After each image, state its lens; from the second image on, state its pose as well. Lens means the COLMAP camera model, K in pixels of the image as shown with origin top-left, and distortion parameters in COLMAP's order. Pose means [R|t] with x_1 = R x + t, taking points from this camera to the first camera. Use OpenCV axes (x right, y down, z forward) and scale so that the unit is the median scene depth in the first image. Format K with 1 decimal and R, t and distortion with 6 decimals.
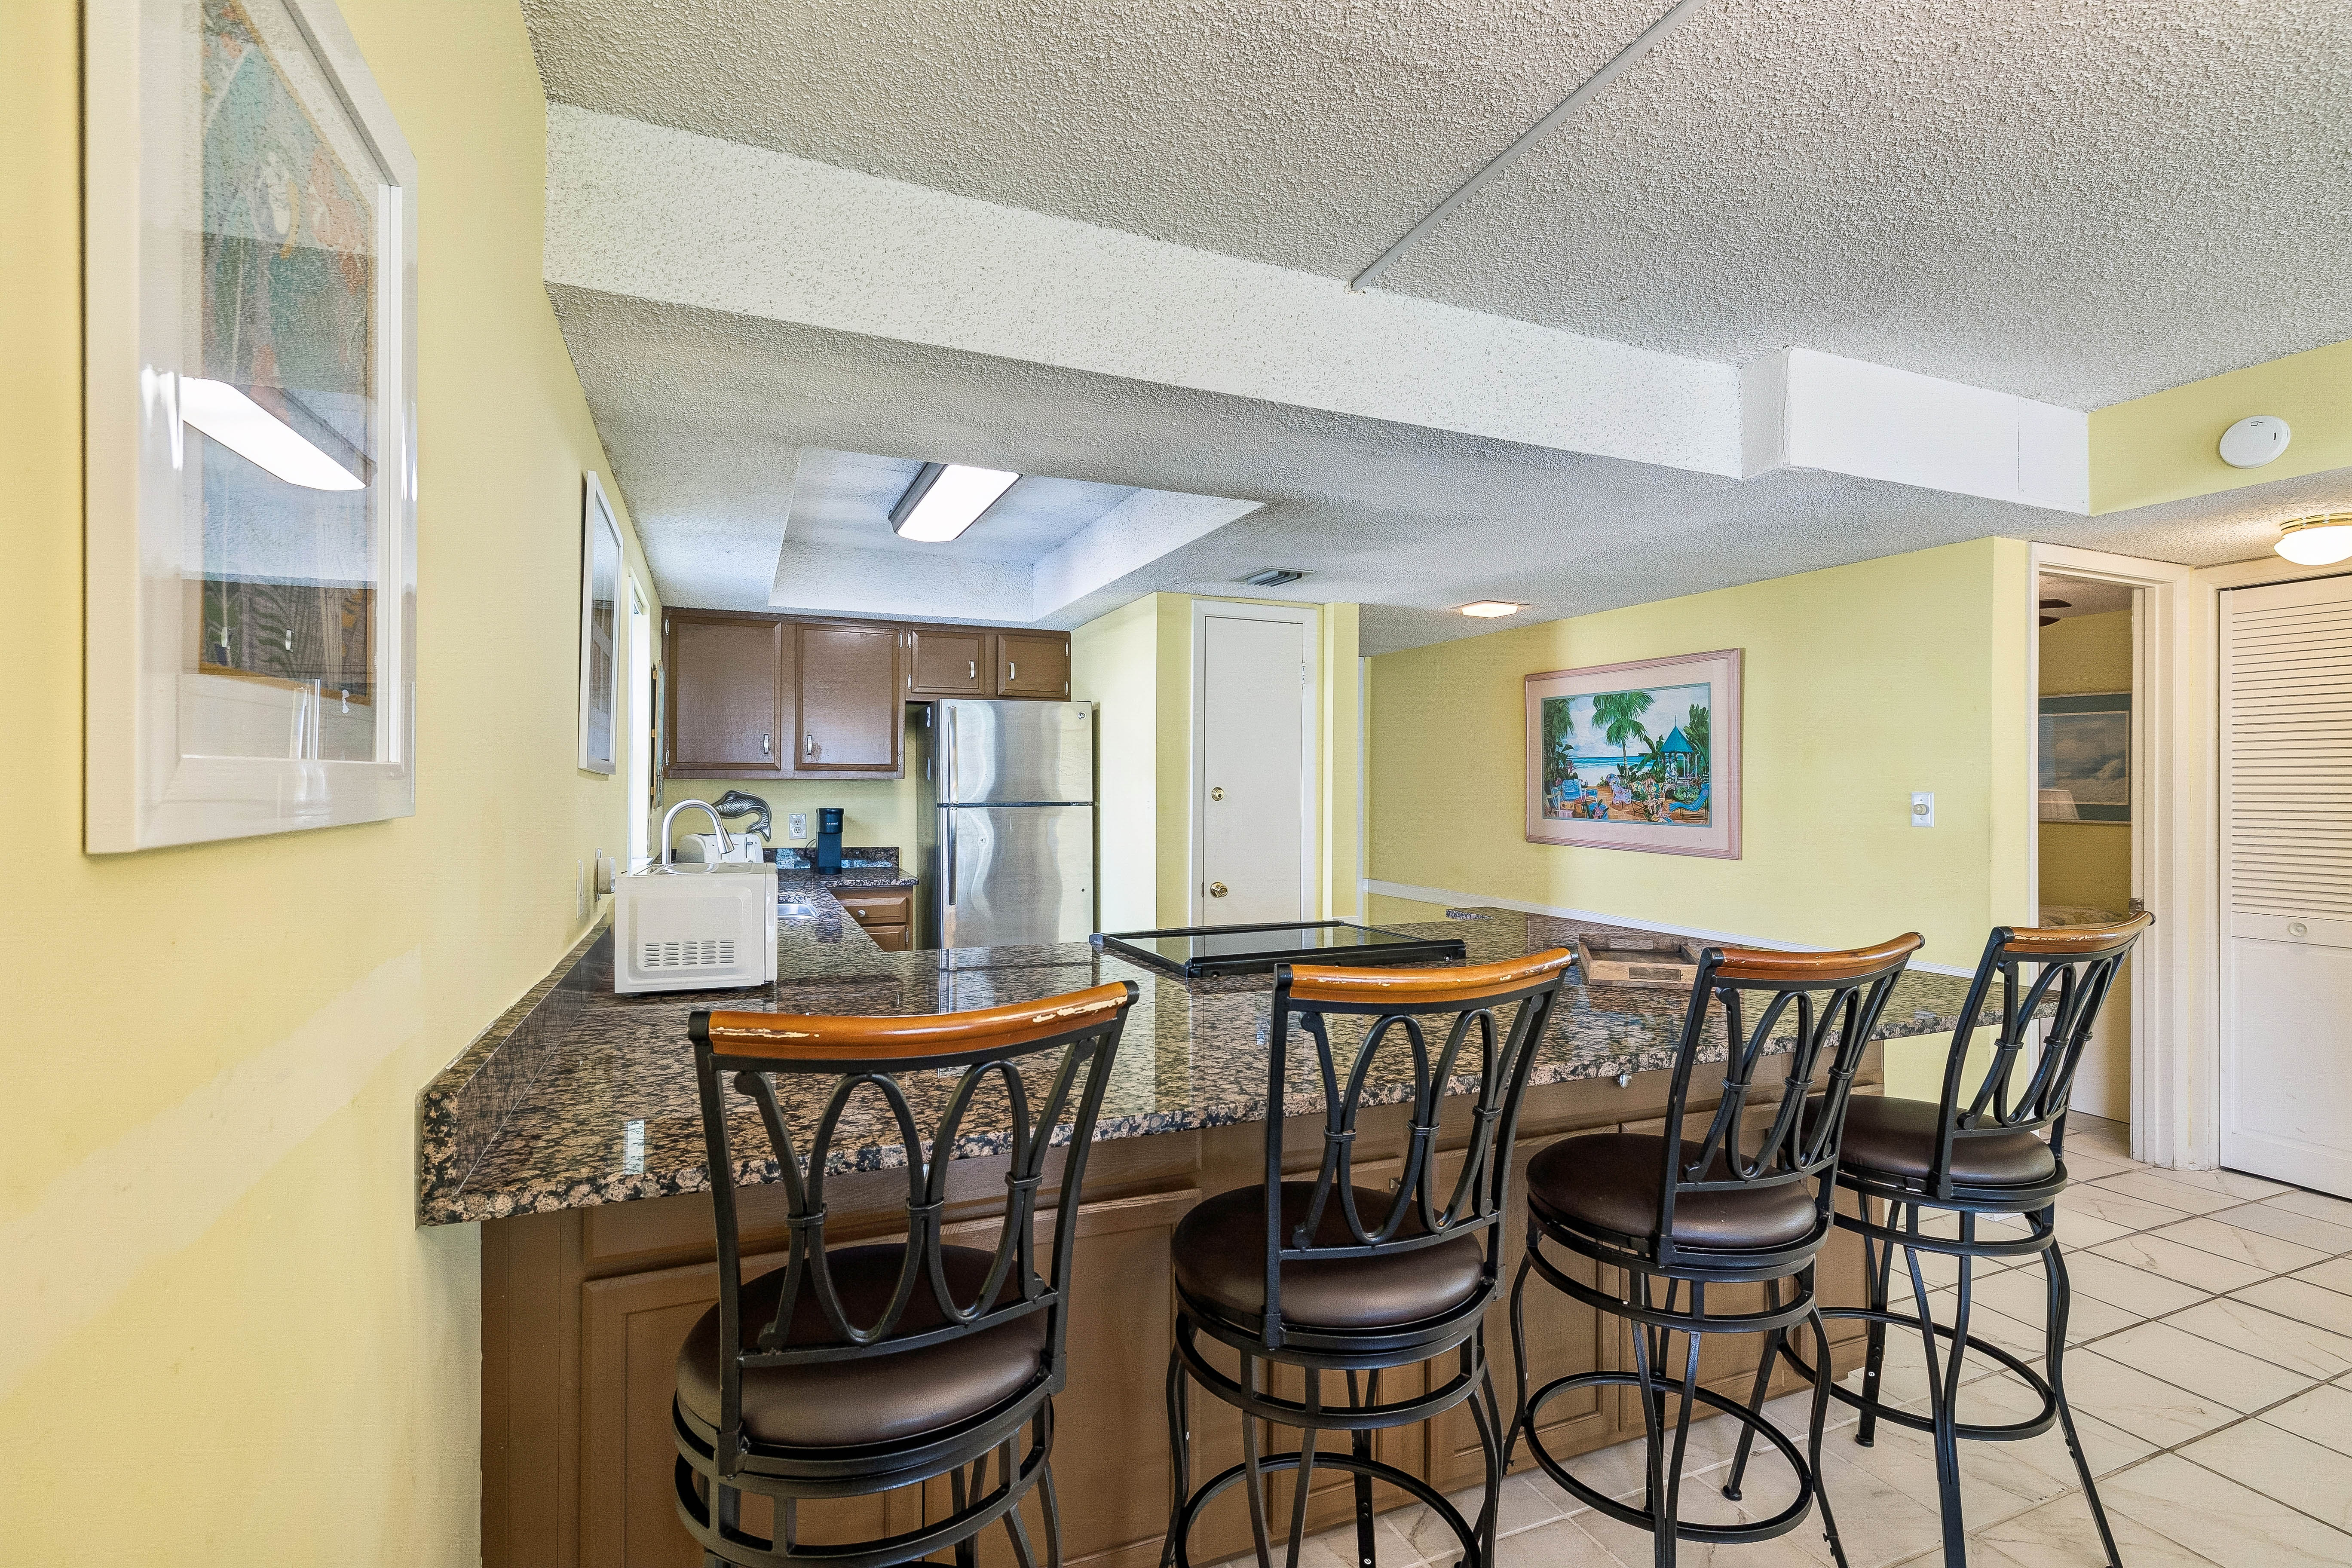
lens RADIAL K [[1042.2, 0, 1141.9], [0, 1042.2, 773.5], [0, 0, 1]] dist [-0.010451, 0.004099]
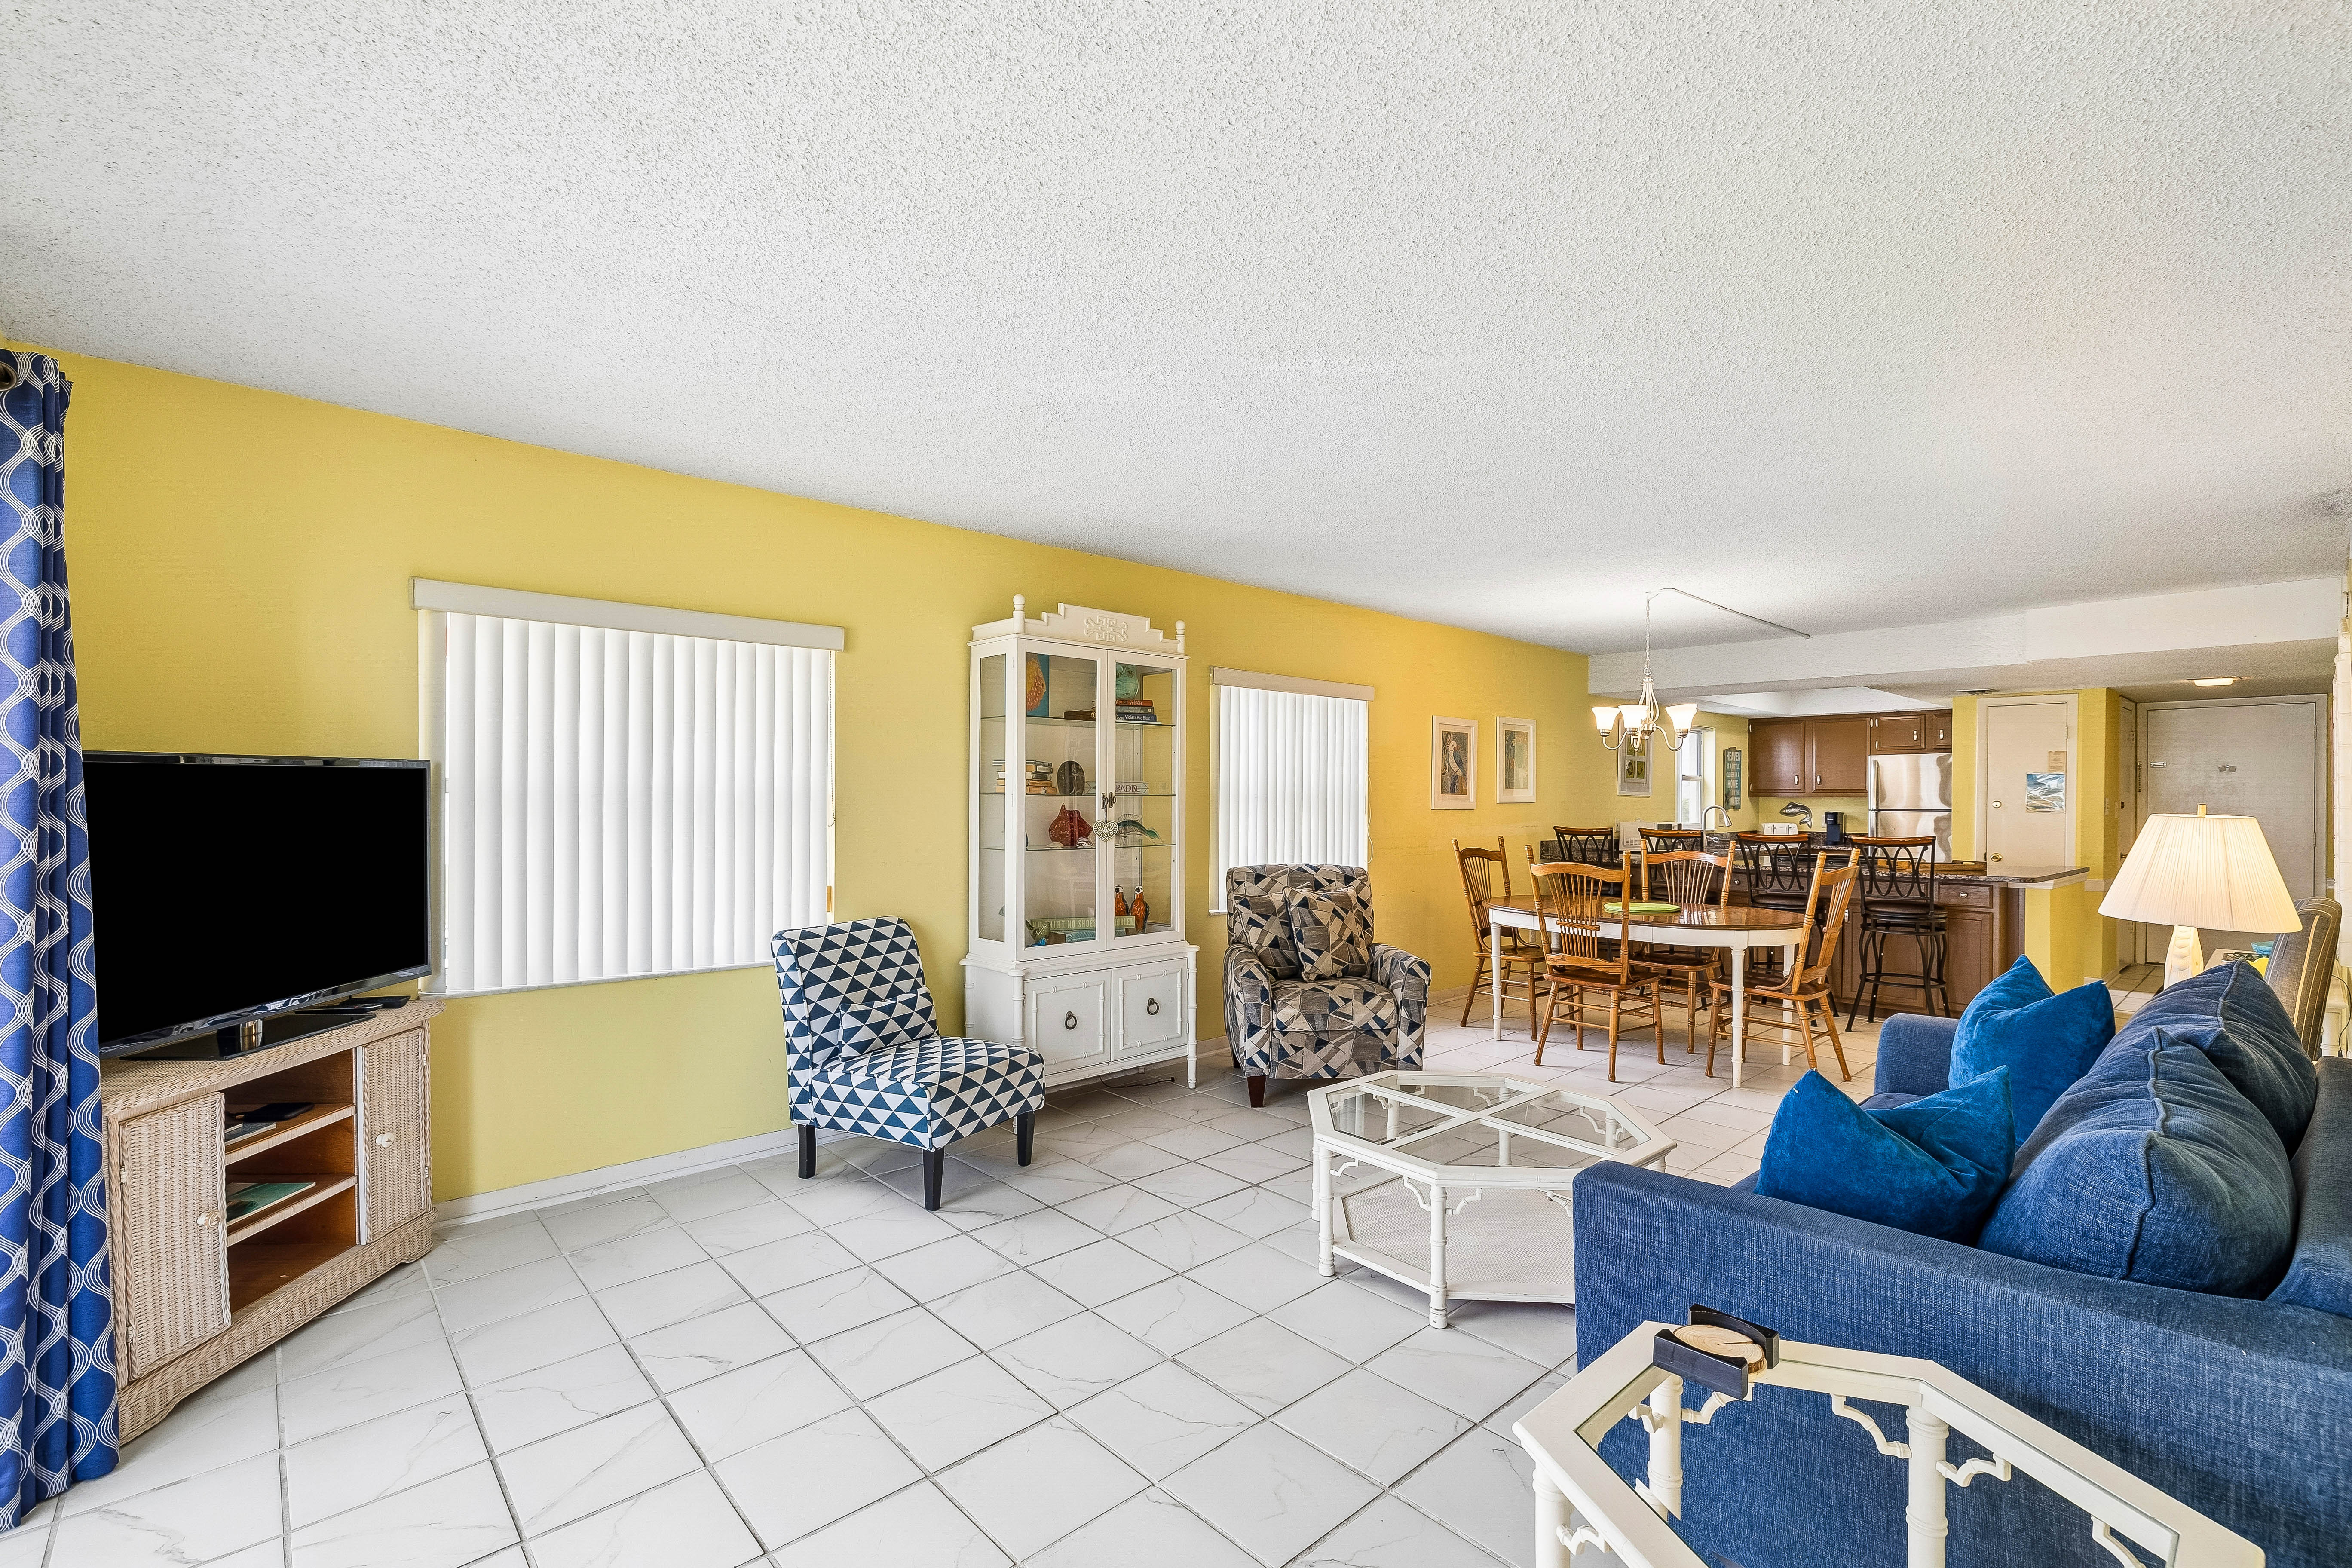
lens RADIAL K [[1042.2, 0, 1175.1], [0, 1042.2, 794.3], [0, 0, 1]] dist [-0.010451, 0.004099]
pose [[0.347530, -0.004392, -0.937658, 1.239953], [0.004174, 0.999986, -0.003137, 0.002212], [0.937659, -0.002824, 0.347544, -0.939427]]
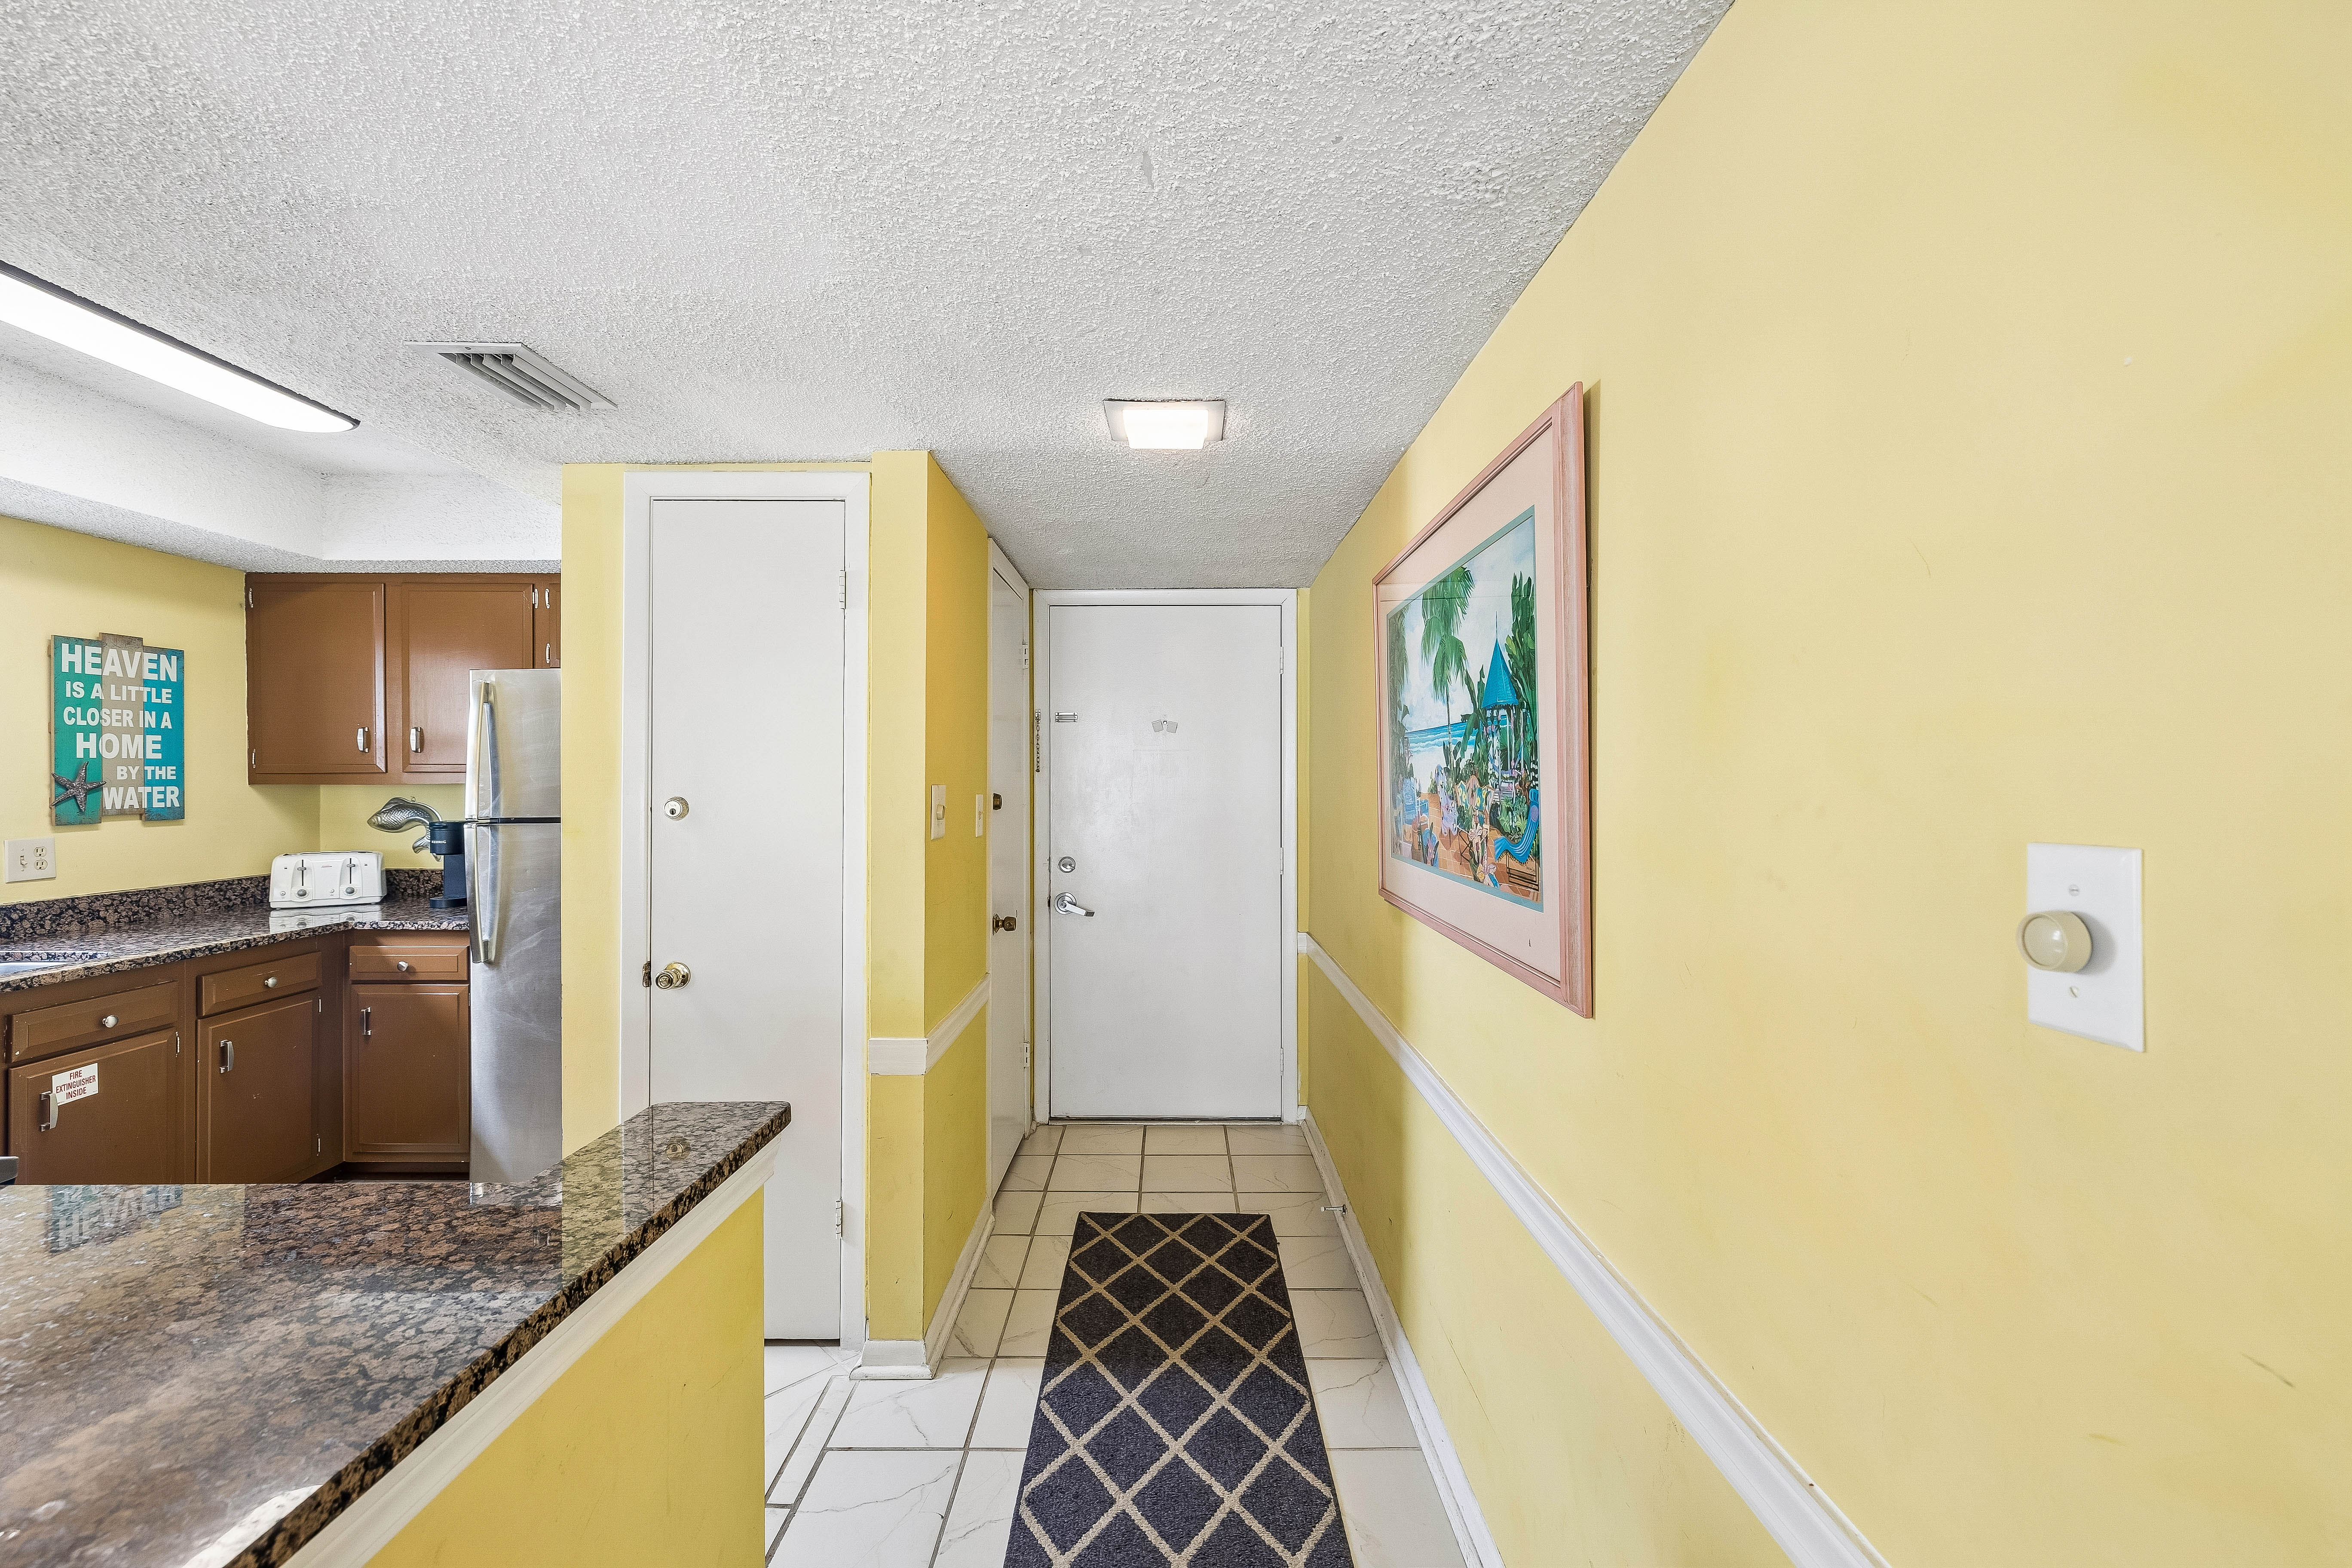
lens RADIAL K [[989.1, 0, 1160.1], [0, 989.1, 780.9], [0, 0, 1]] dist [0.001573, -0.000254]
pose [[0.927060, -0.004387, -0.374886, 0.513601], [0.006824, 0.999963, 0.005175, 0.004066], [0.374850, -0.007356, 0.927056, 0.589073]]
